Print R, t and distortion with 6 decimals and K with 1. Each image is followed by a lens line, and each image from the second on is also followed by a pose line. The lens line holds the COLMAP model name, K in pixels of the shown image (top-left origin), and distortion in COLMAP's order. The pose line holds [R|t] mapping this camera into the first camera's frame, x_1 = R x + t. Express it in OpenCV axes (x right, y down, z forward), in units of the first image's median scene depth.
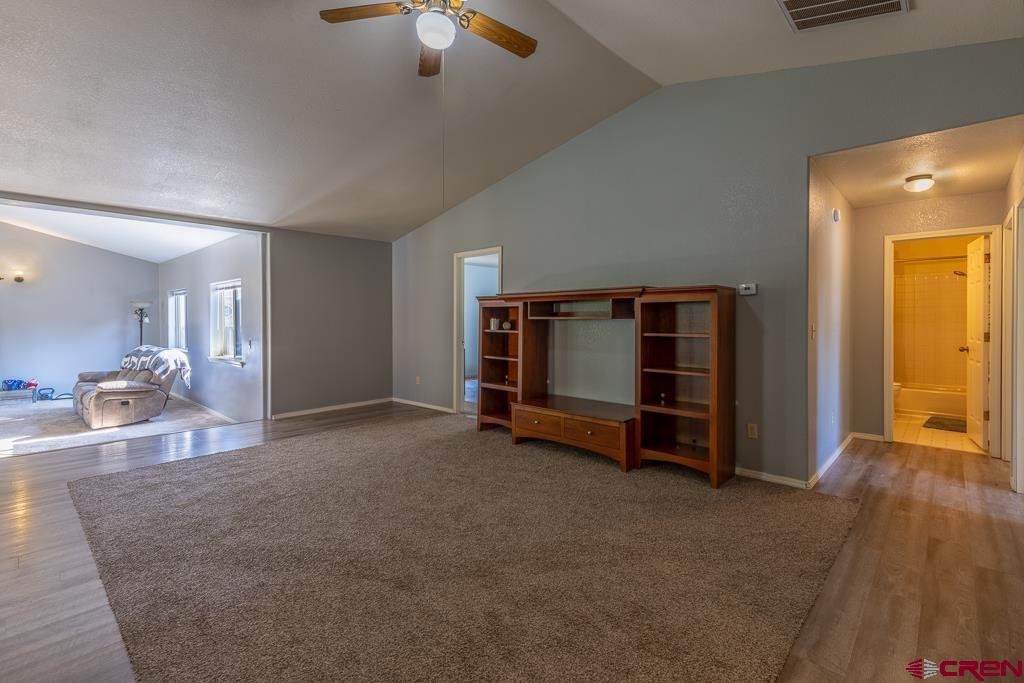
lens RADIAL K [[465.9, 0, 518.8], [0, 465.9, 318.9], [0, 0, 1]] dist [0.004299, -0.000101]
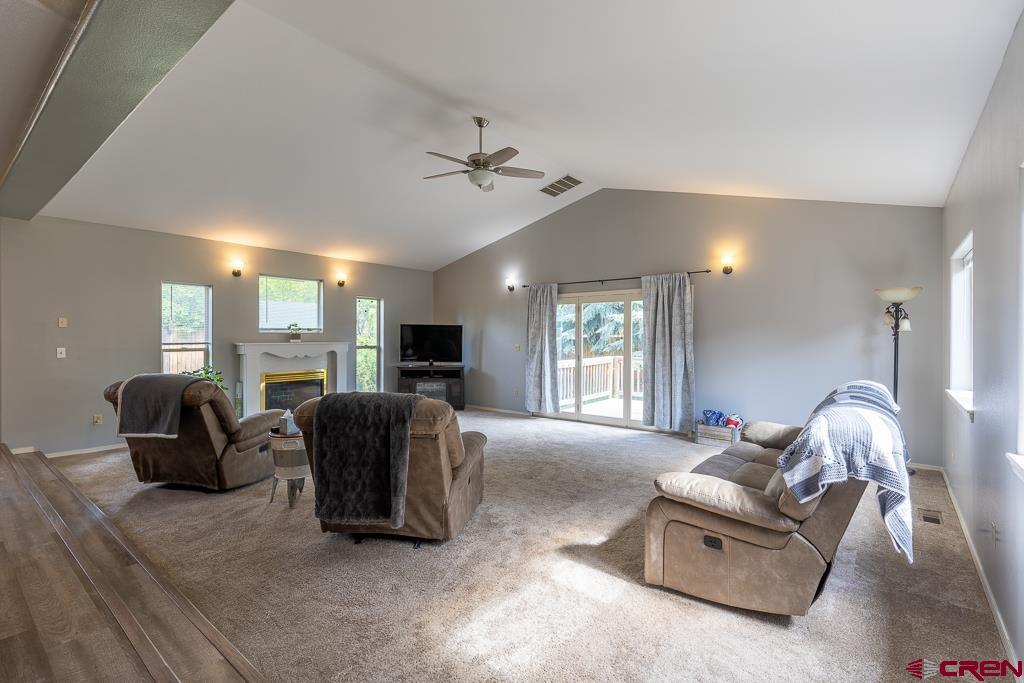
lens RADIAL K [[460.9, 0, 517.3], [0, 460.9, 337.7], [0, 0, 1]] dist [0.007012, 0.000070]
pose [[0.052725, 0.007791, -0.998579, -0.491542], [-0.003984, 0.999963, 0.007591, 0.018477], [0.998601, 0.003578, 0.052754, 0.827364]]
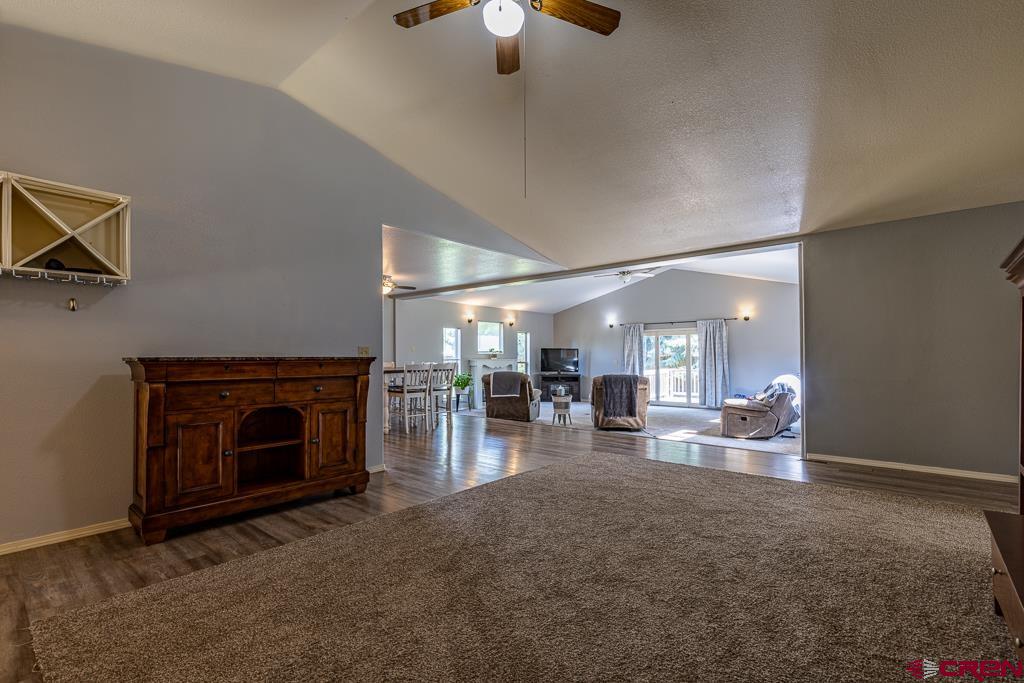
lens RADIAL K [[476.3, 0, 509.7], [0, 476.3, 337.9], [0, 0, 1]] dist [0.003992, 0.000542]
pose [[0.016901, -0.037784, -0.999143, 0.318741], [0.000079, 0.999286, -0.037788, 0.026587], [0.999857, 0.000560, 0.016892, 0.407979]]
